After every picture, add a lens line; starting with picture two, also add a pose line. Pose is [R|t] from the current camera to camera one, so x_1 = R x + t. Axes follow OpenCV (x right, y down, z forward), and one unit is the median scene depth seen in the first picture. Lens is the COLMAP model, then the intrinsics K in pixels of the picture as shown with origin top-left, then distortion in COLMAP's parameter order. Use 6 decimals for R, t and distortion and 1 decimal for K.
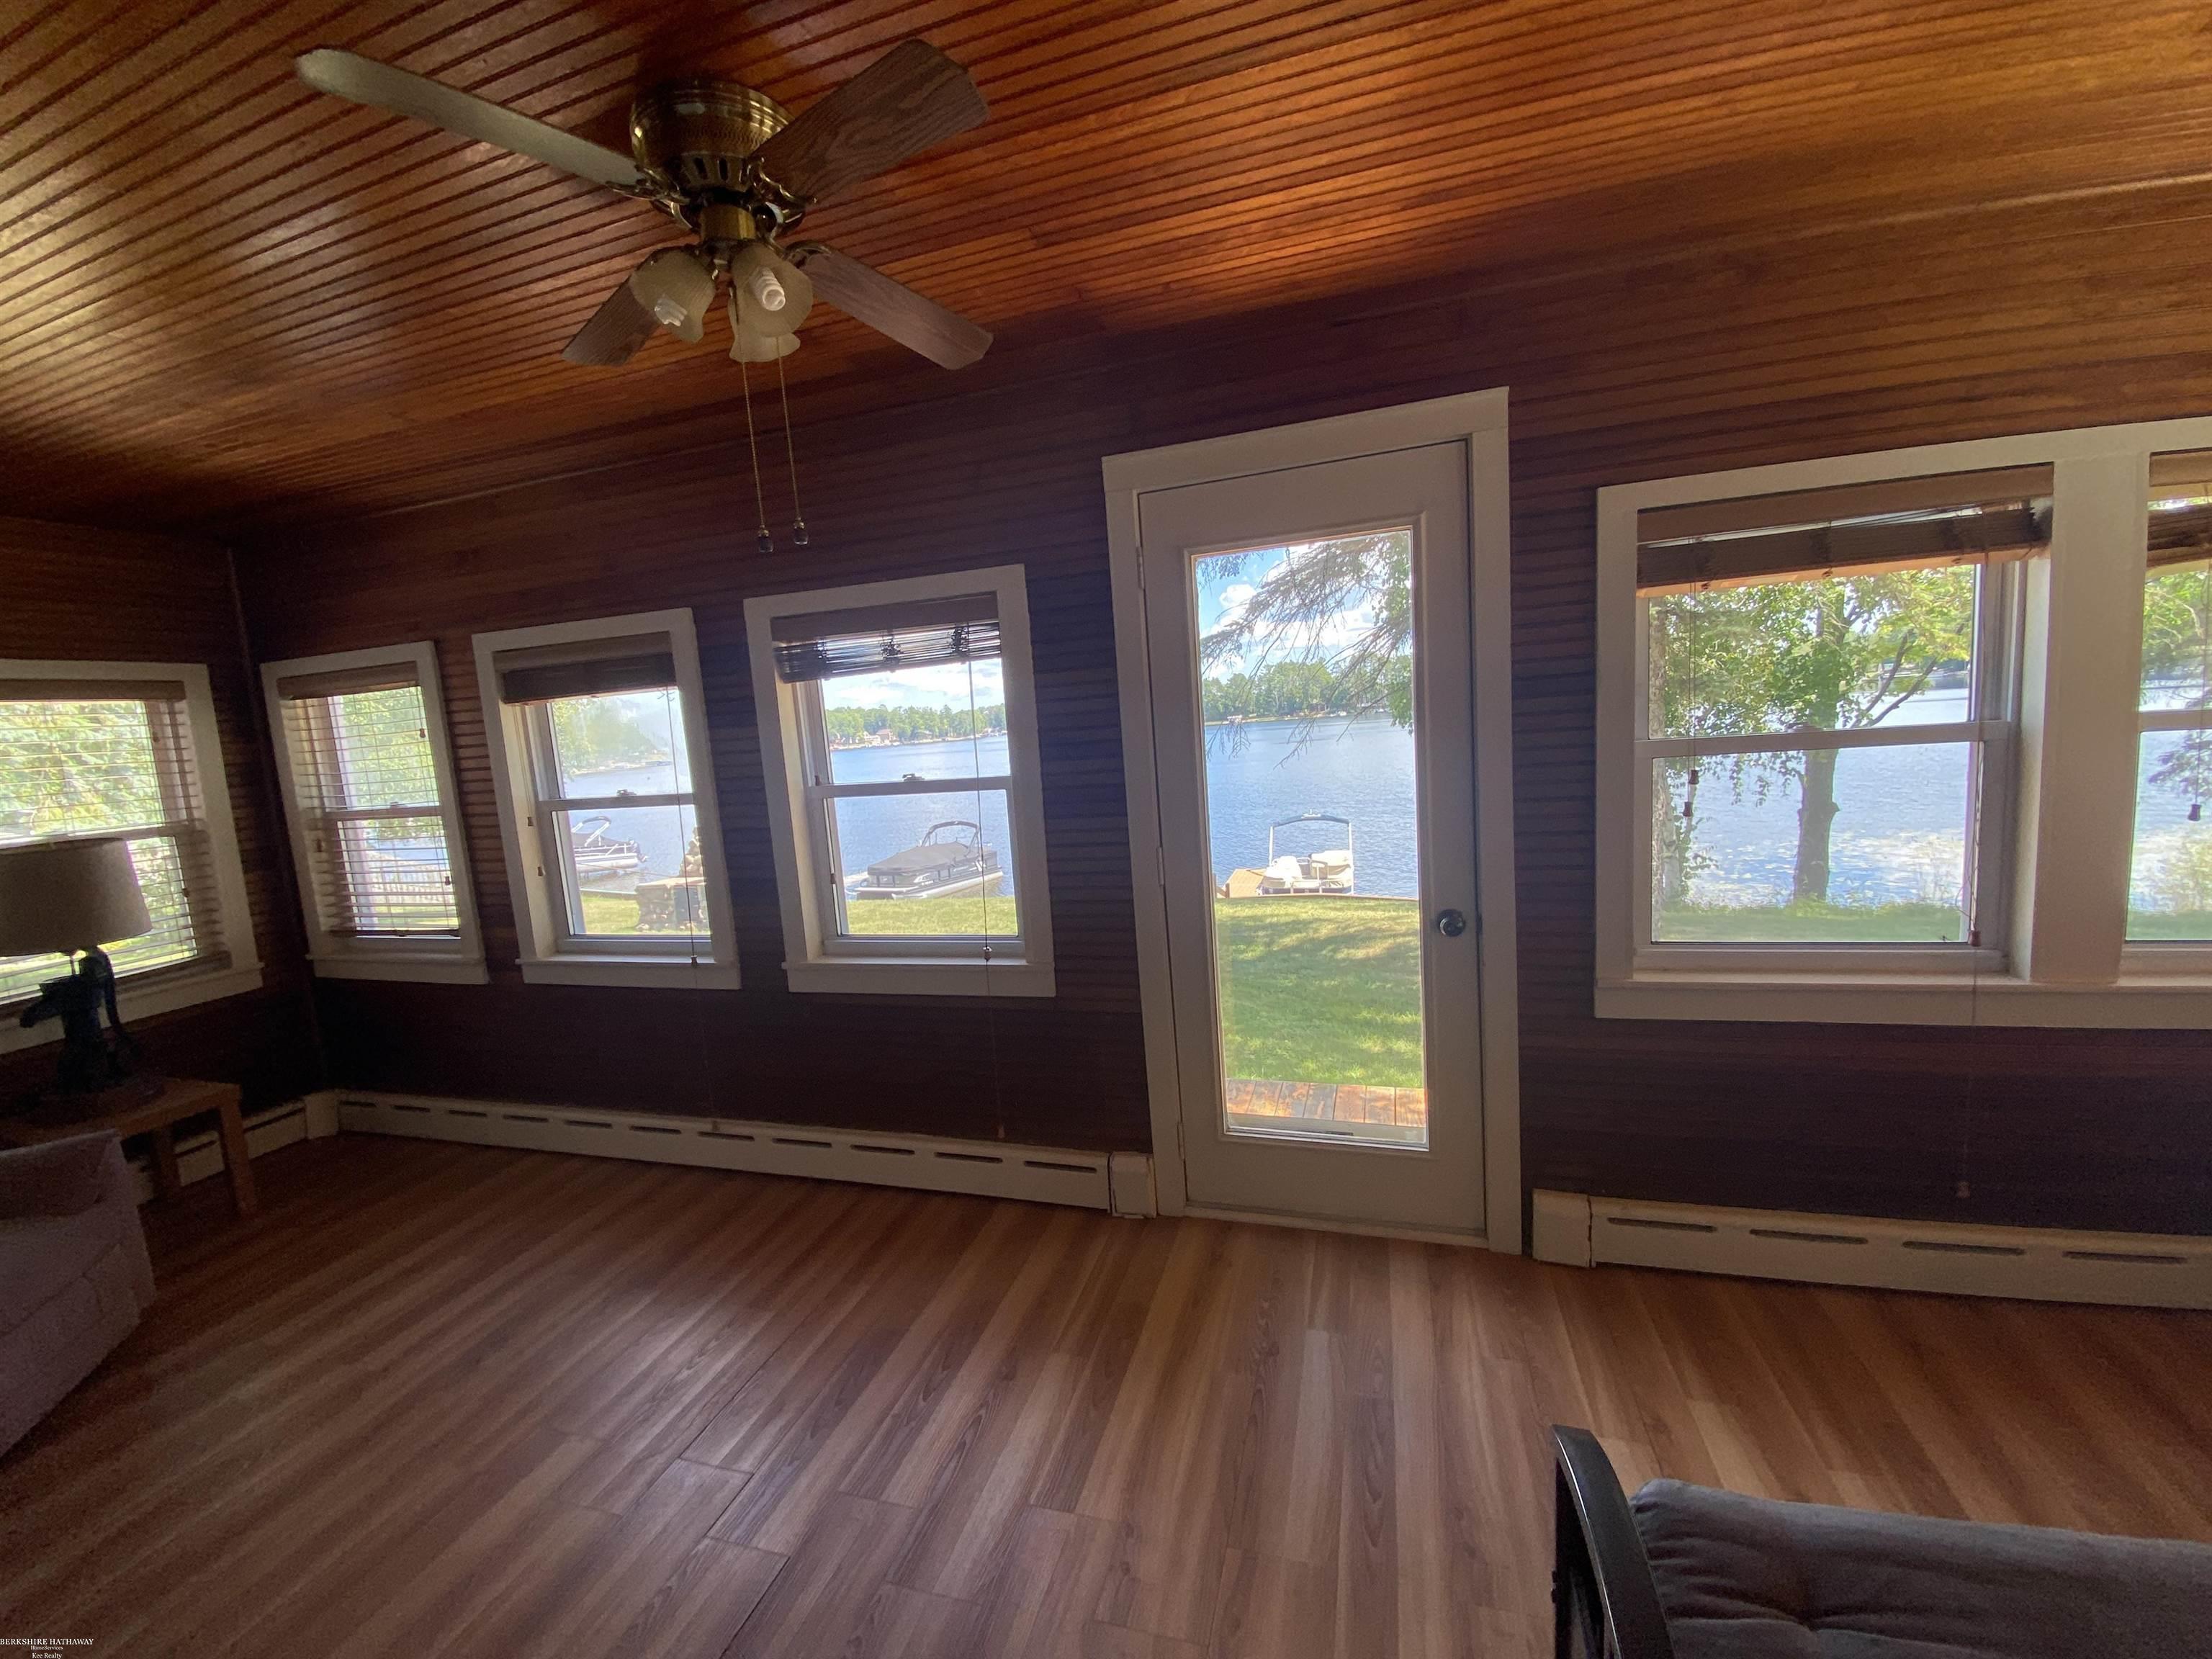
lens RADIAL K [[892.8, 0, 1094.4], [0, 892.8, 823.7], [0, 0, 1]] dist [0.000453, 0.000048]
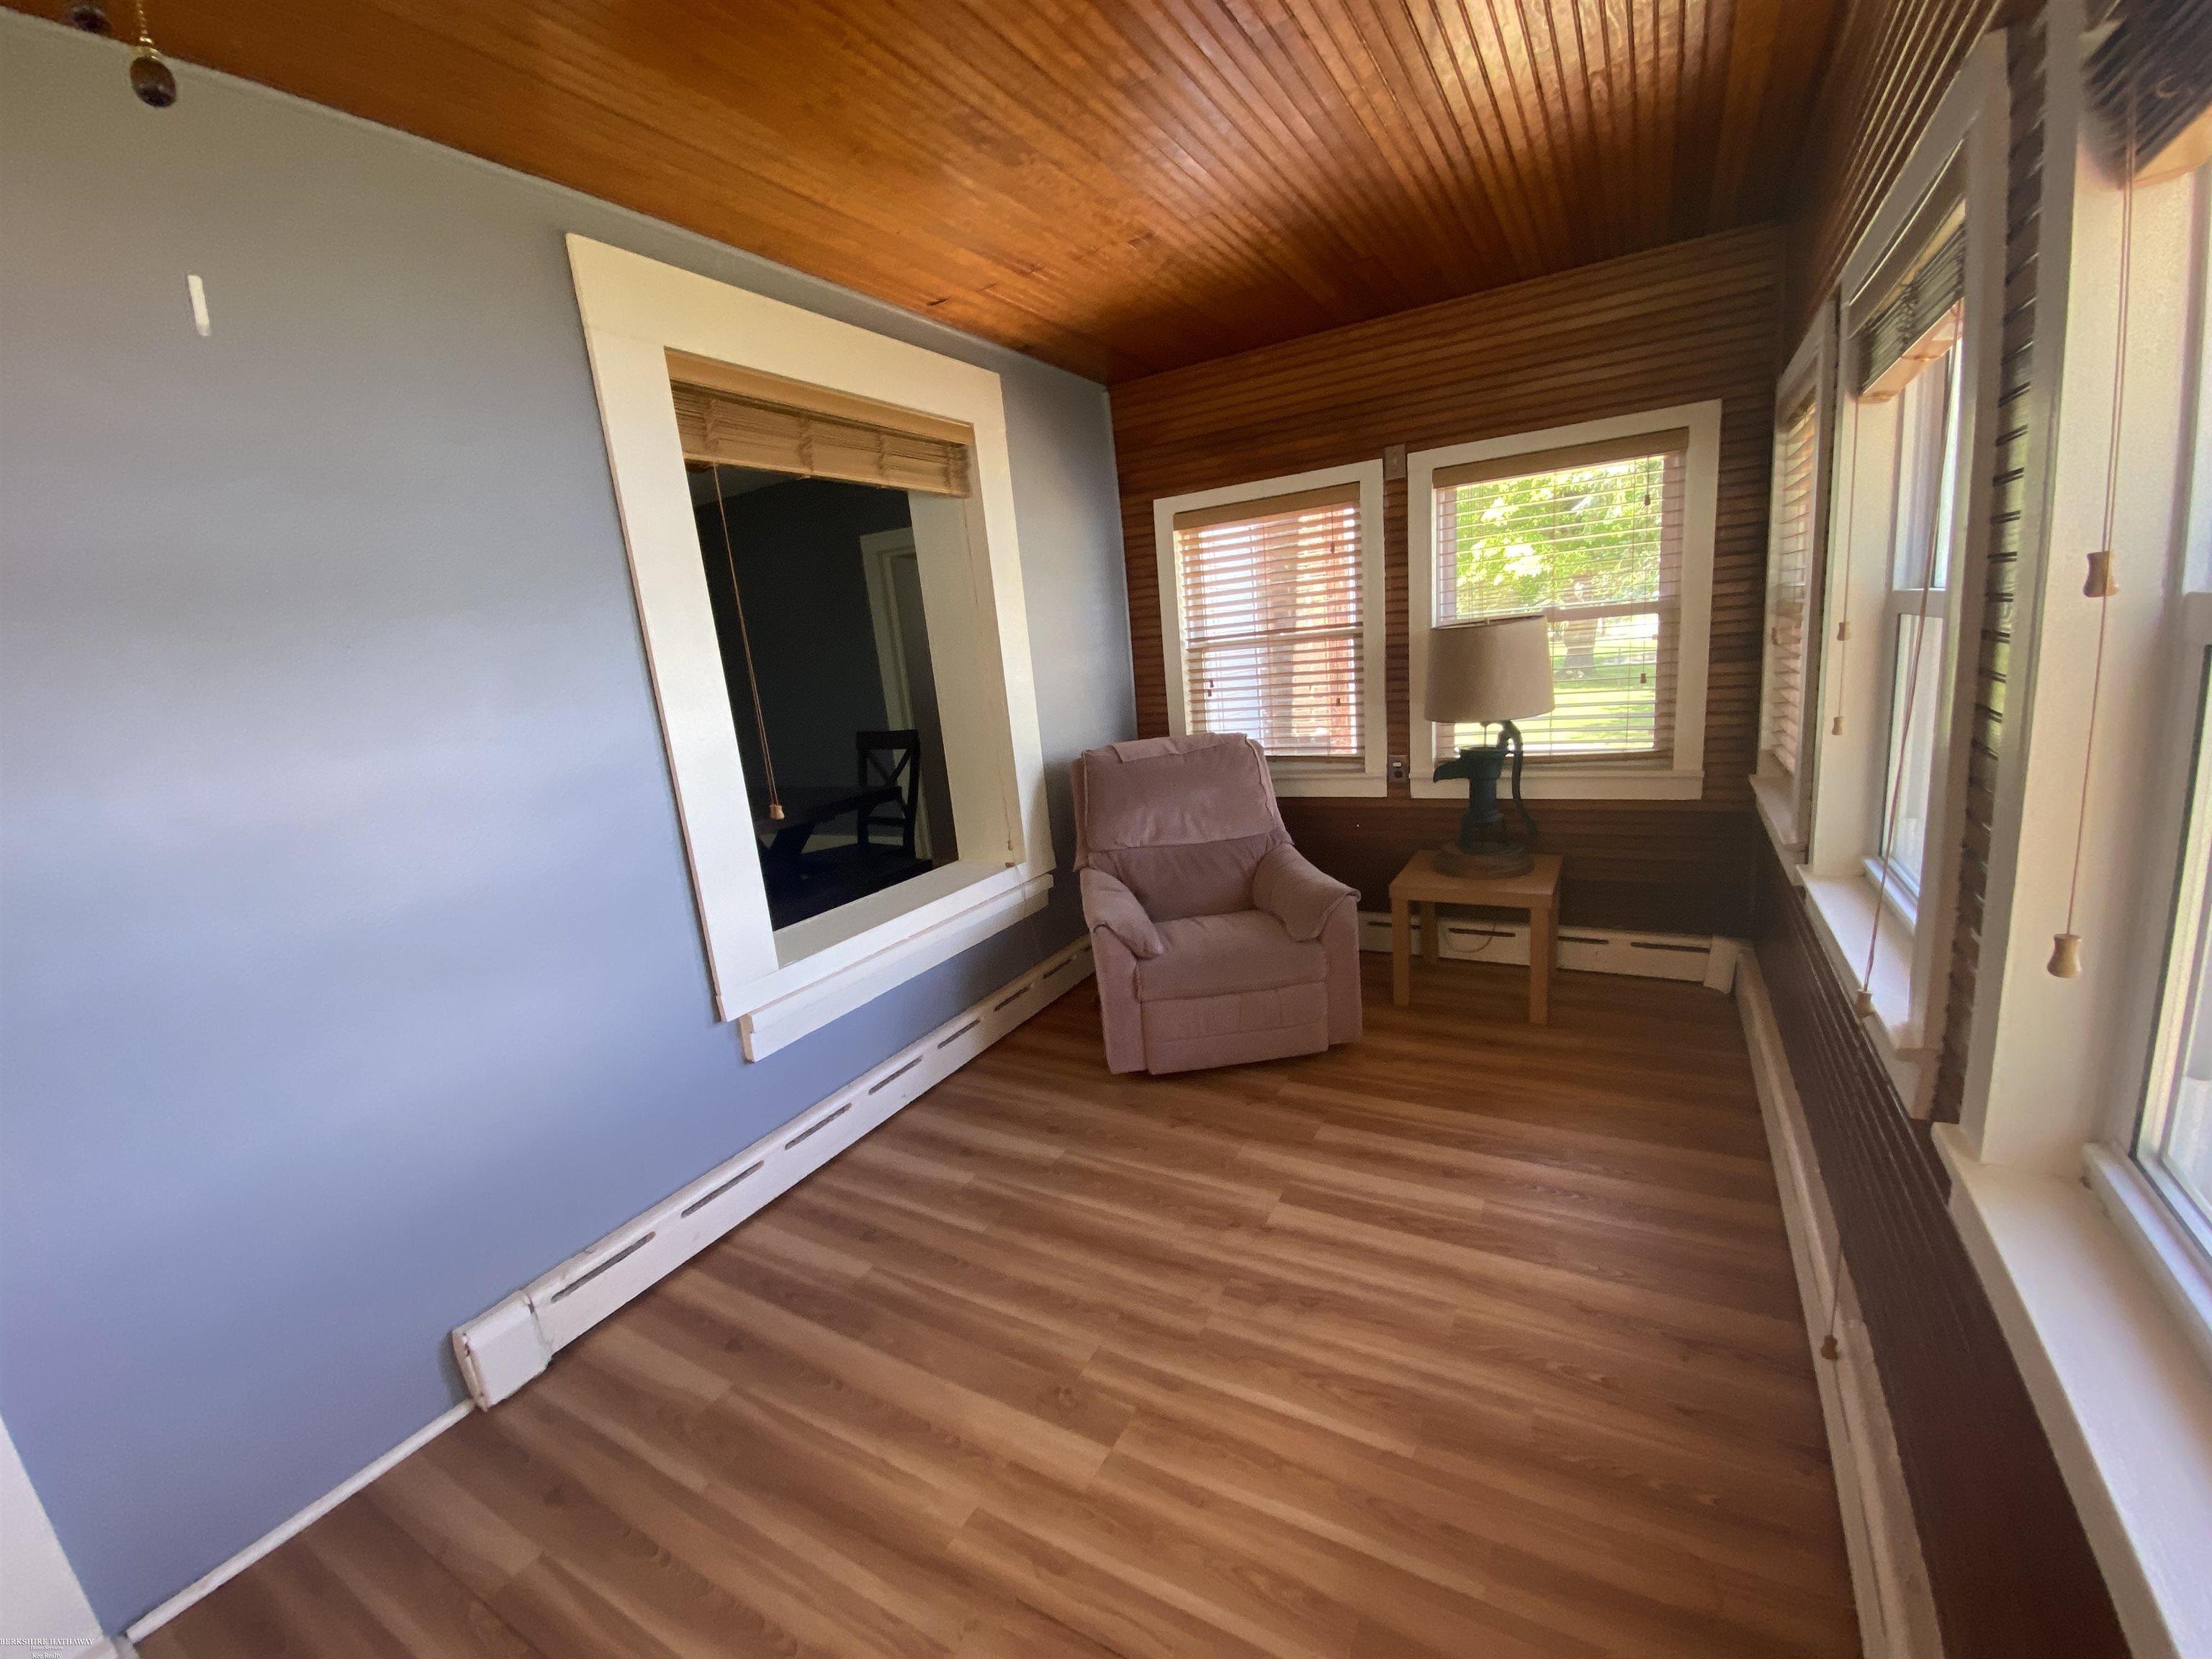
lens RADIAL K [[892.8, 0, 1094.4], [0, 892.8, 823.7], [0, 0, 1]] dist [0.000453, 0.000048]
pose [[-0.226759, 0.288870, -0.930126, 0.003466], [0.001667, 0.955117, 0.296225, -0.061841], [0.973949, 0.065621, -0.217063, 0.780126]]
